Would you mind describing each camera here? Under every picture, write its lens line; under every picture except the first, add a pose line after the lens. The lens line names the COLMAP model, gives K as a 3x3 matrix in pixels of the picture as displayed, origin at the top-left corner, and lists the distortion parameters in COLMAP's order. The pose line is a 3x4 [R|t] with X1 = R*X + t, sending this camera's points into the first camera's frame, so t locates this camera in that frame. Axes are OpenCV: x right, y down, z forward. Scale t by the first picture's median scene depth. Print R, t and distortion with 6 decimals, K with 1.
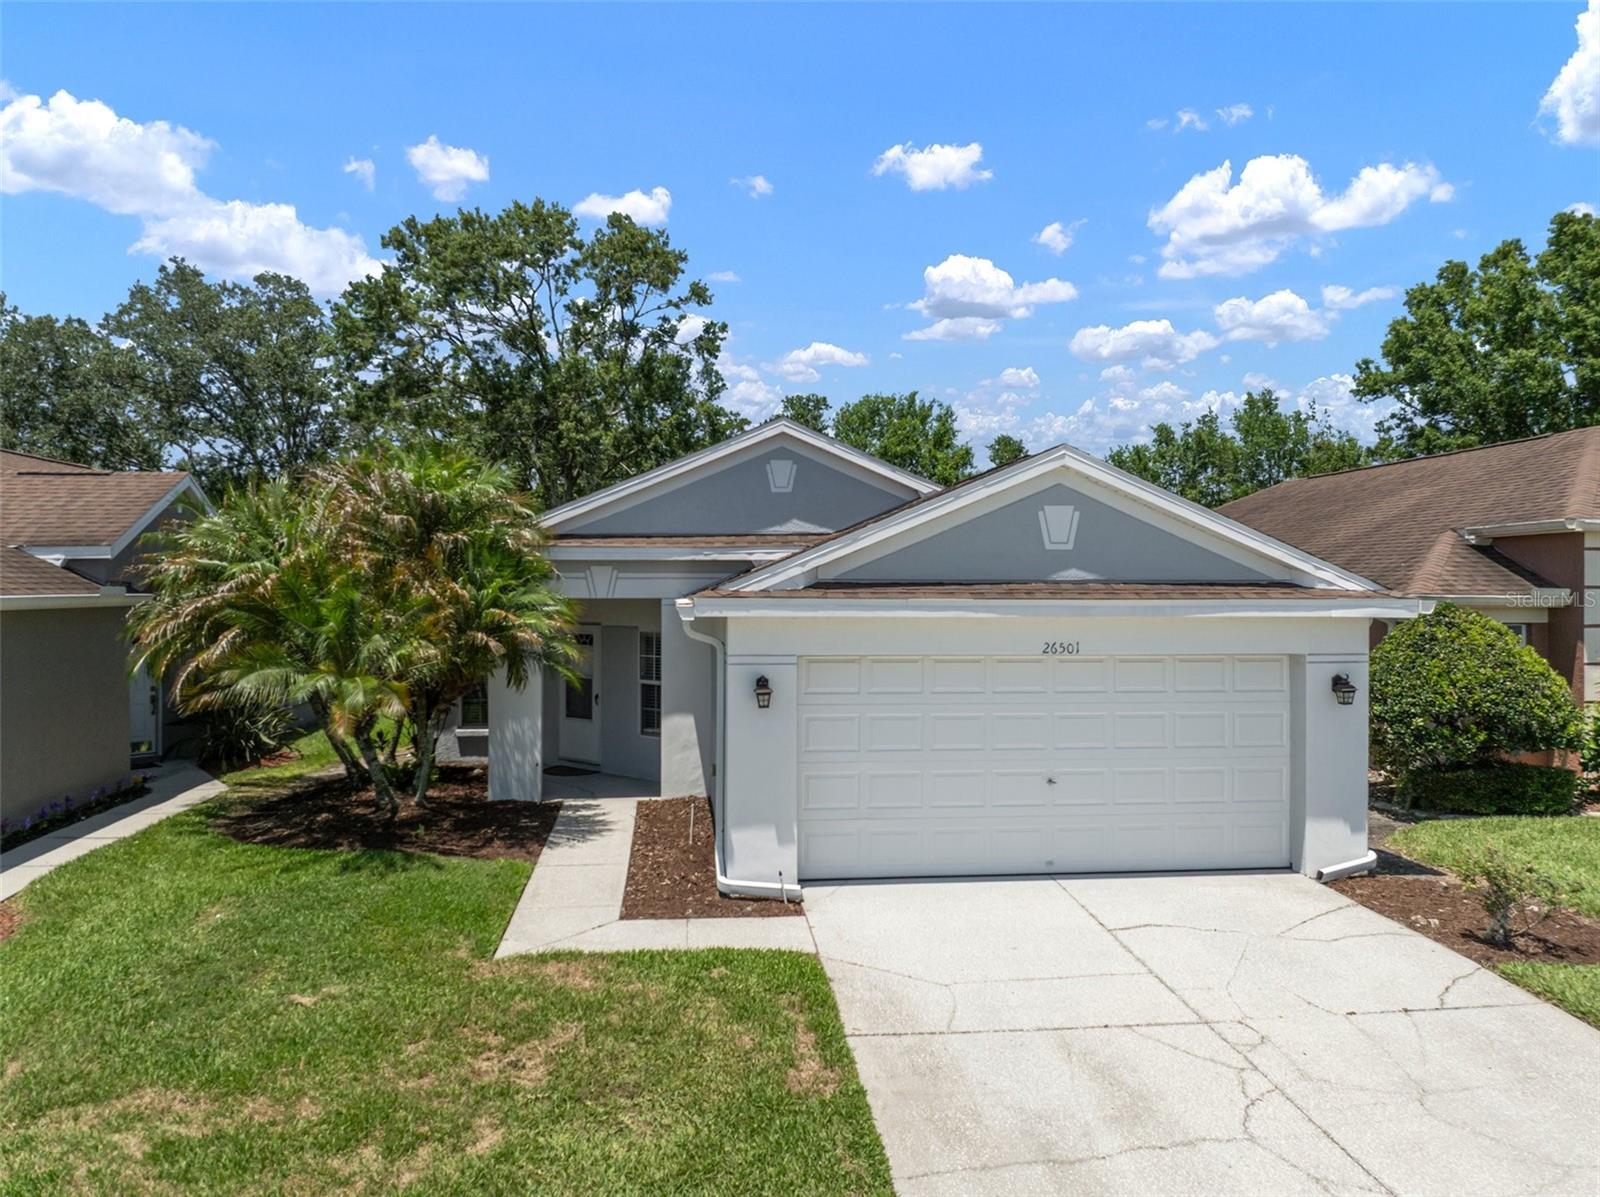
lens RADIAL K [[1123.3, 0, 800.0], [0, 1123.3, 598.5], [0, 0, 1]] dist [-0.027198, 0.035009]
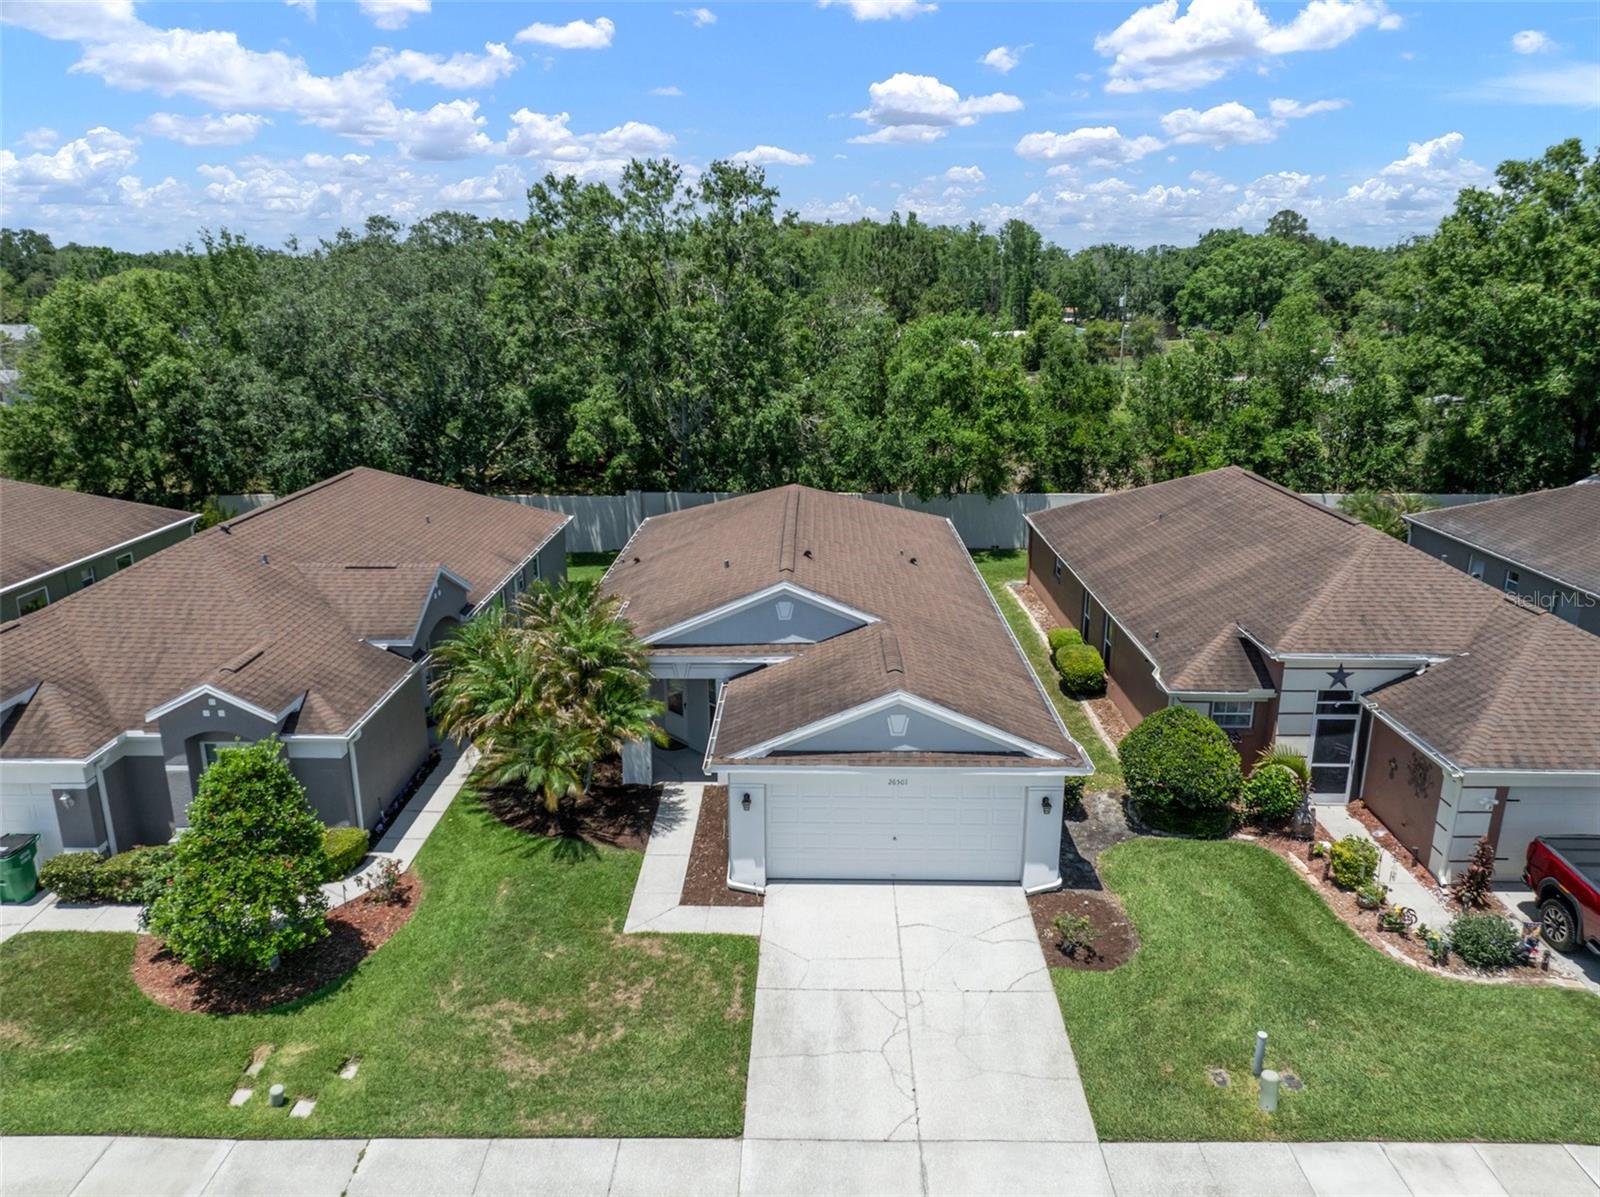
lens RADIAL K [[1112.8, 0, 800.0], [0, 1112.8, 598.5], [0, 0, 1]] dist [-0.002438, 0.010152]
pose [[0.991947, 0.035730, -0.121512, 0.313464], [-0.002188, 0.964076, 0.265618, -0.859129], [0.126637, -0.263213, 0.956390, -0.890314]]
